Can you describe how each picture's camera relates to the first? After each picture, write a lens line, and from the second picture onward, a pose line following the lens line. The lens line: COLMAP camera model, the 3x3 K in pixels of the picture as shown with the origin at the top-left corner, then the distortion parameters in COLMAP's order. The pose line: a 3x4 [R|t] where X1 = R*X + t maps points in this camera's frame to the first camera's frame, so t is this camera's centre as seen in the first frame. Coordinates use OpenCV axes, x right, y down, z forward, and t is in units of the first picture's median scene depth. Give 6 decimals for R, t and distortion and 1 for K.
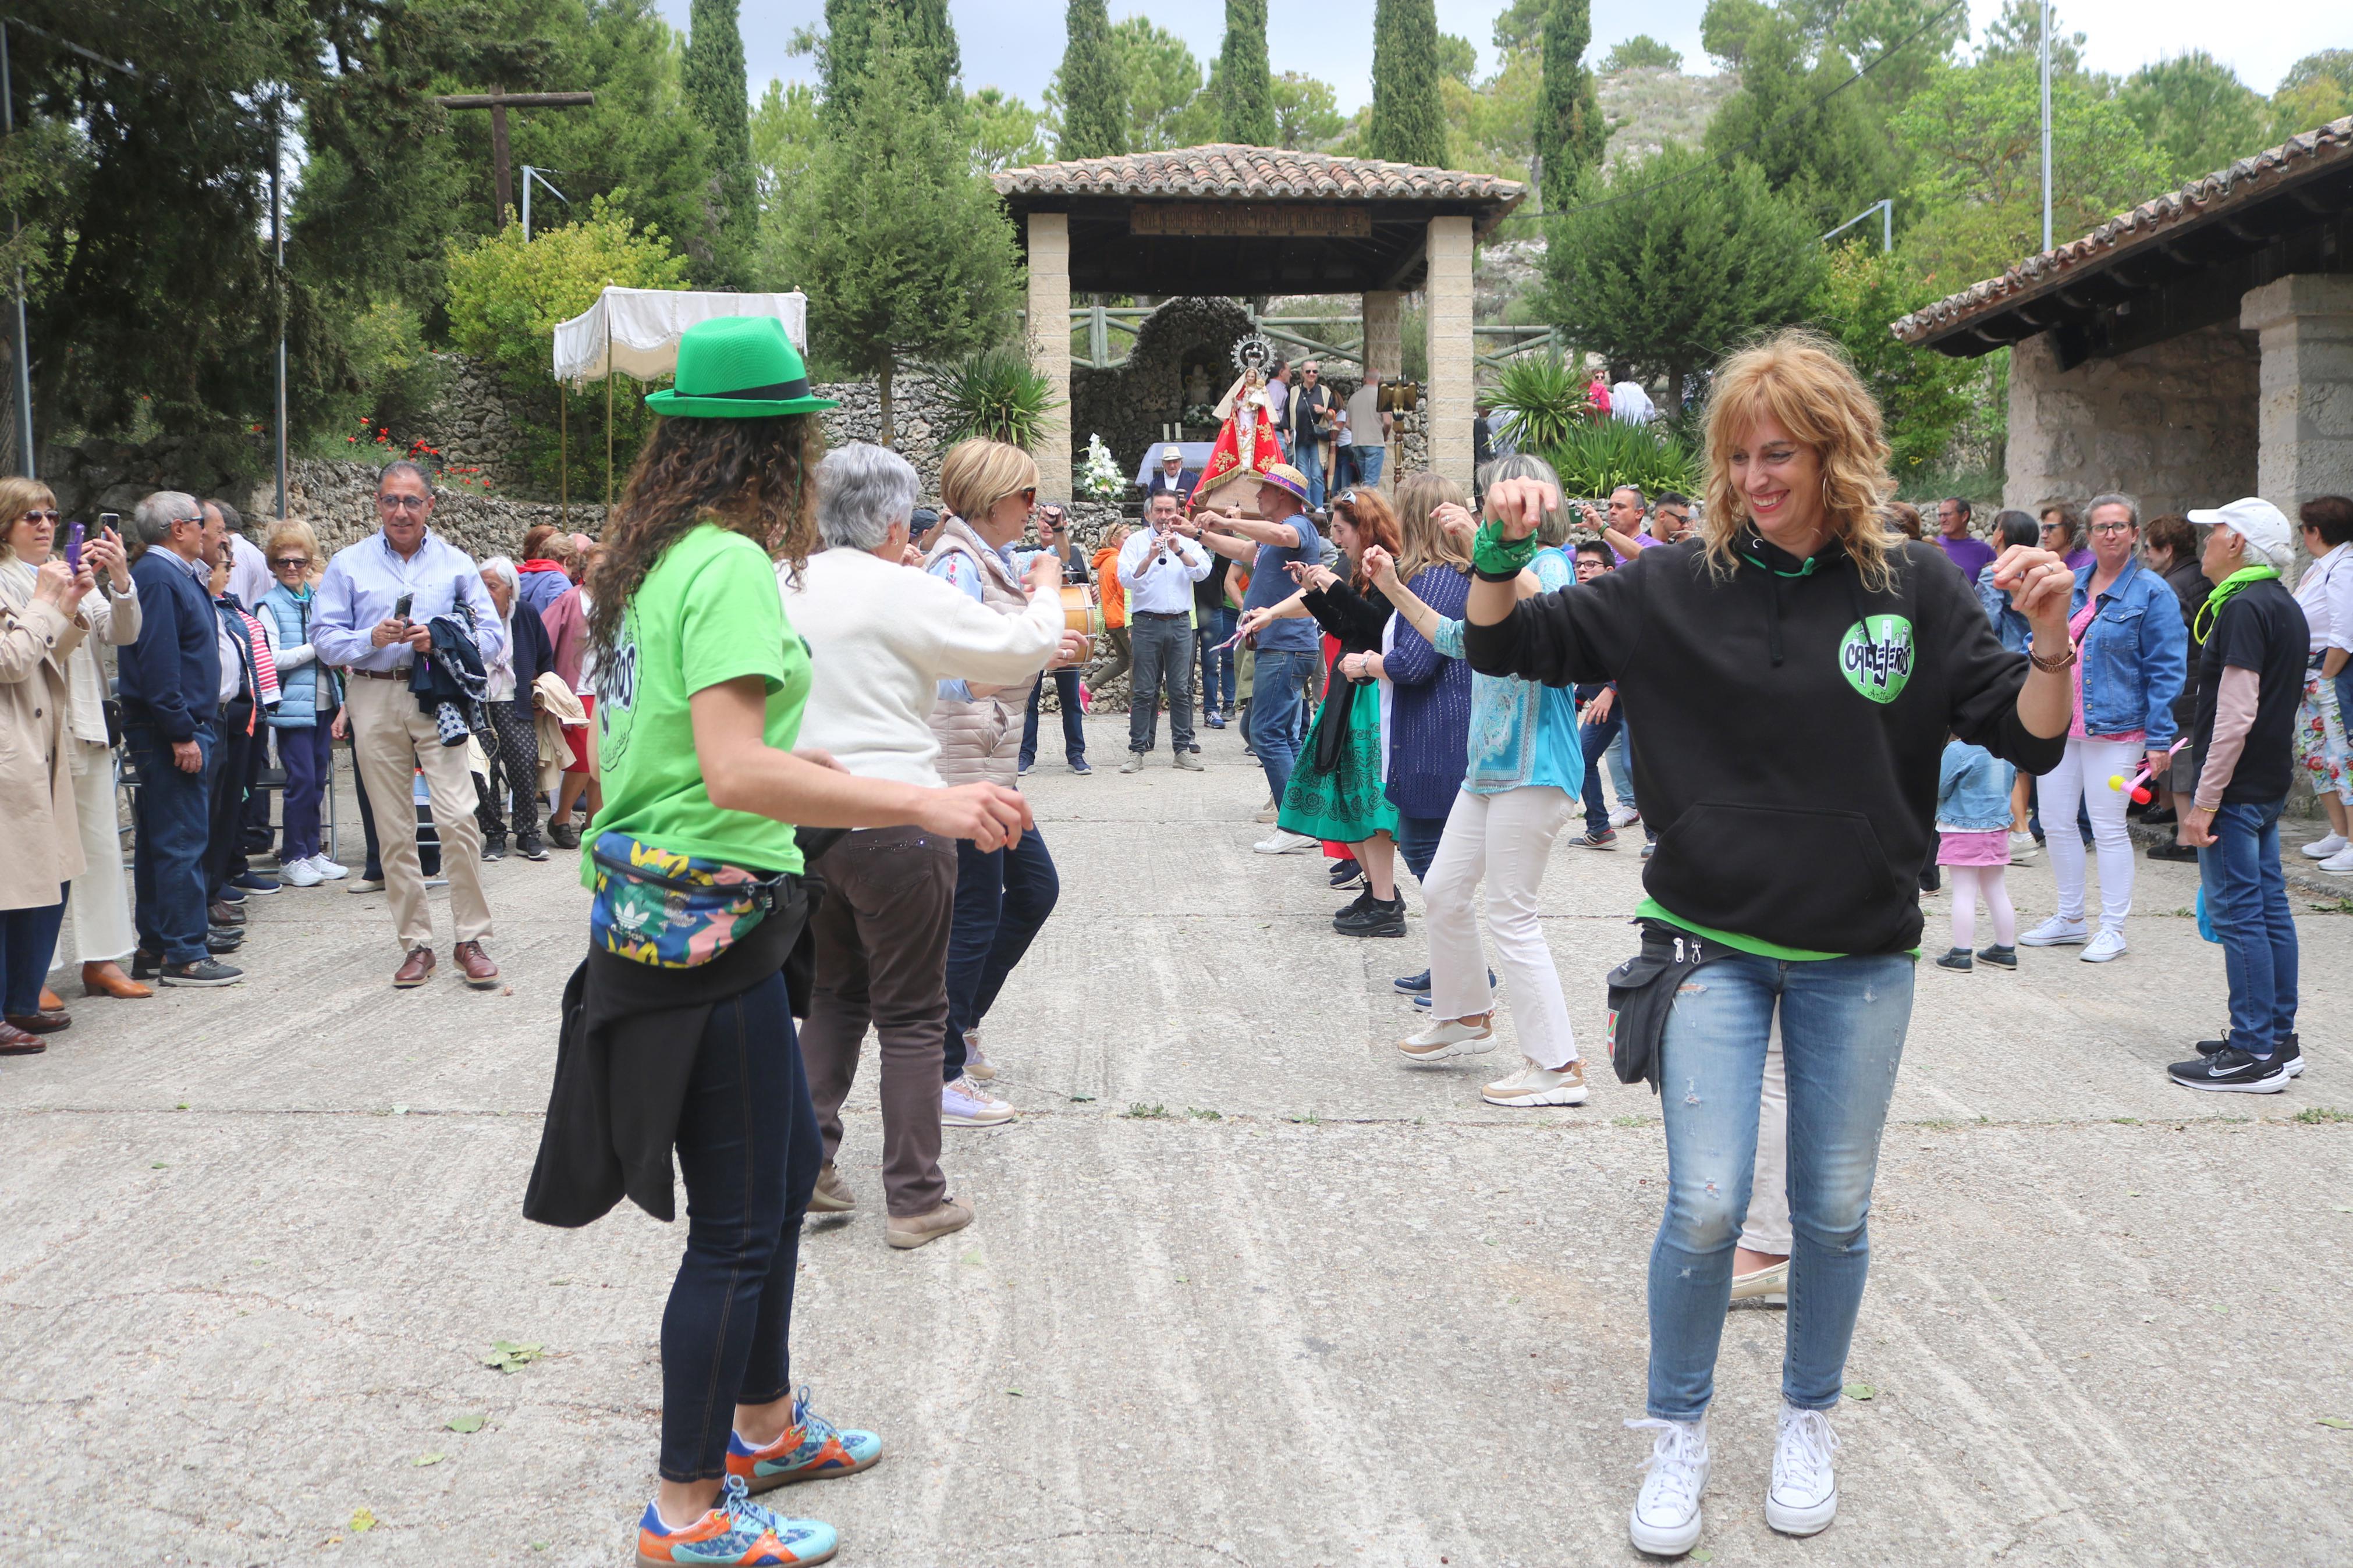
lens RADIAL K [[2173.2, 0, 1173.4], [0, 2173.2, 829.2], [0, 0, 1]] dist [-0.151596, 0.152223]
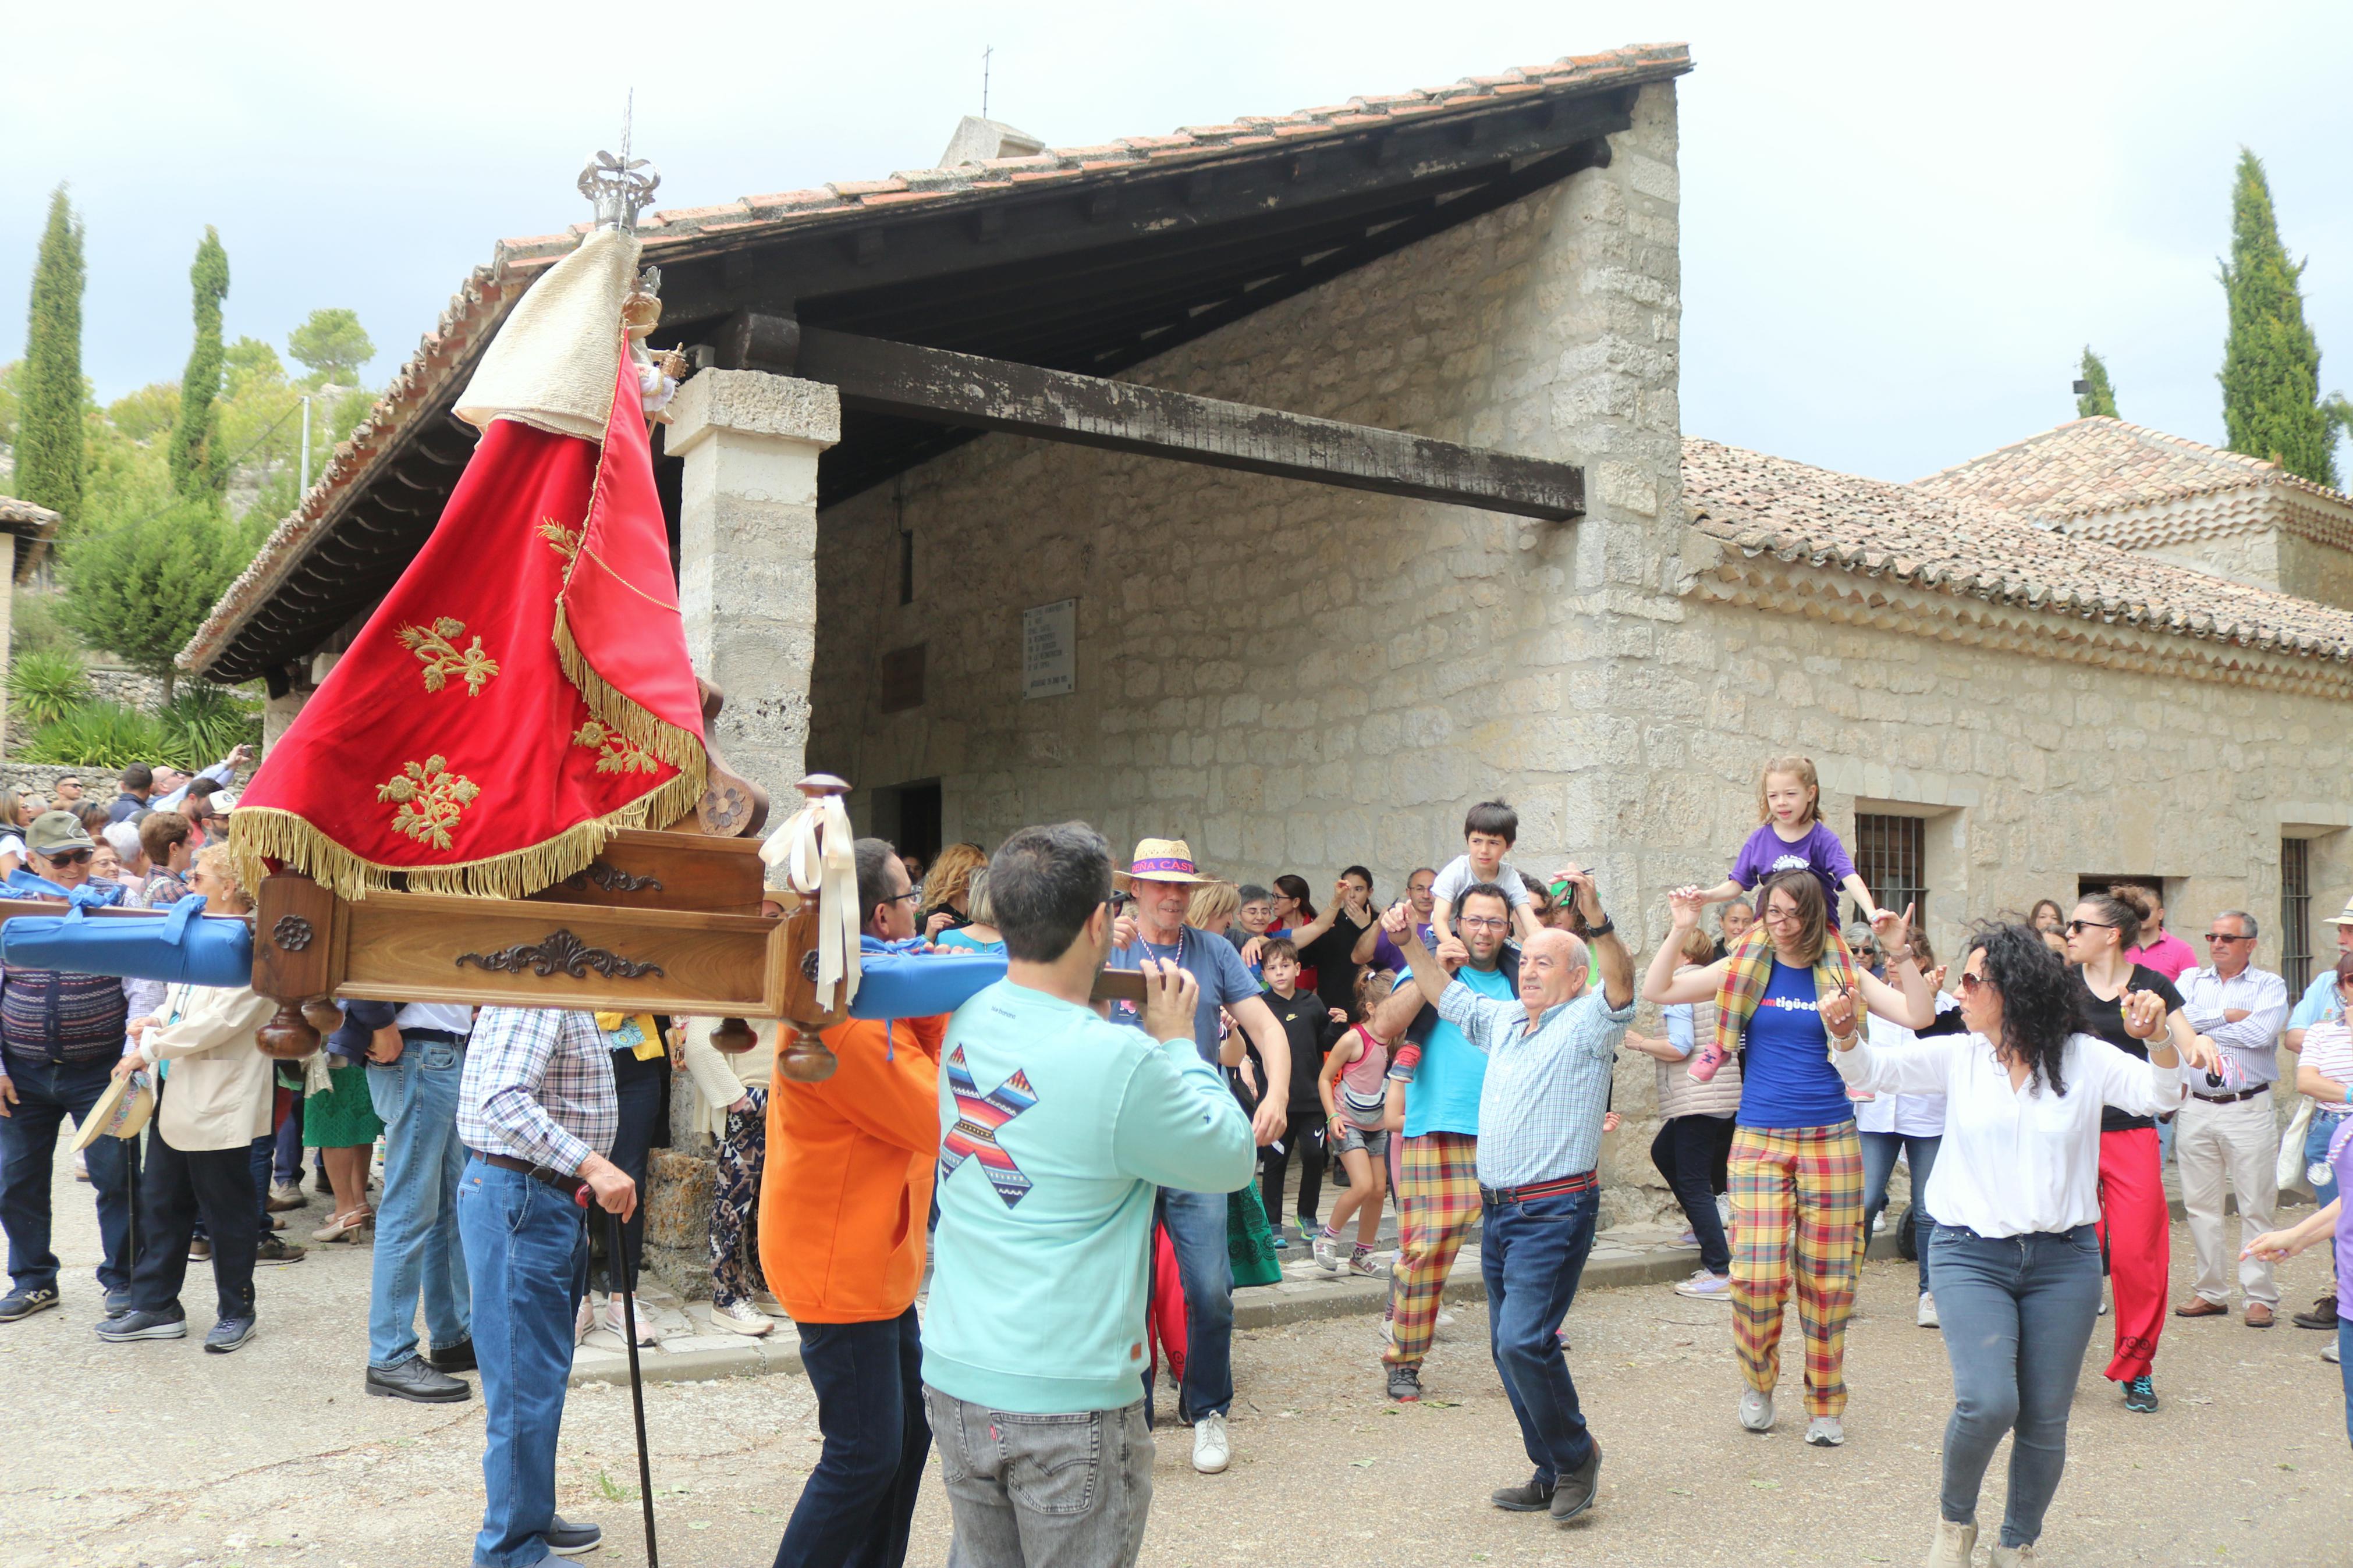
lens RADIAL K [[1961.0, 0, 1180.9], [0, 1961.0, 826.1], [0, 0, 1]] dist [-0.152114, 0.132391]
pose [[0.862463, 0.039846, 0.504549, 0.185313], [0.019915, 0.993452, -0.112498, 0.019135], [-0.505728, 0.107074, 0.856023, -0.266794]]
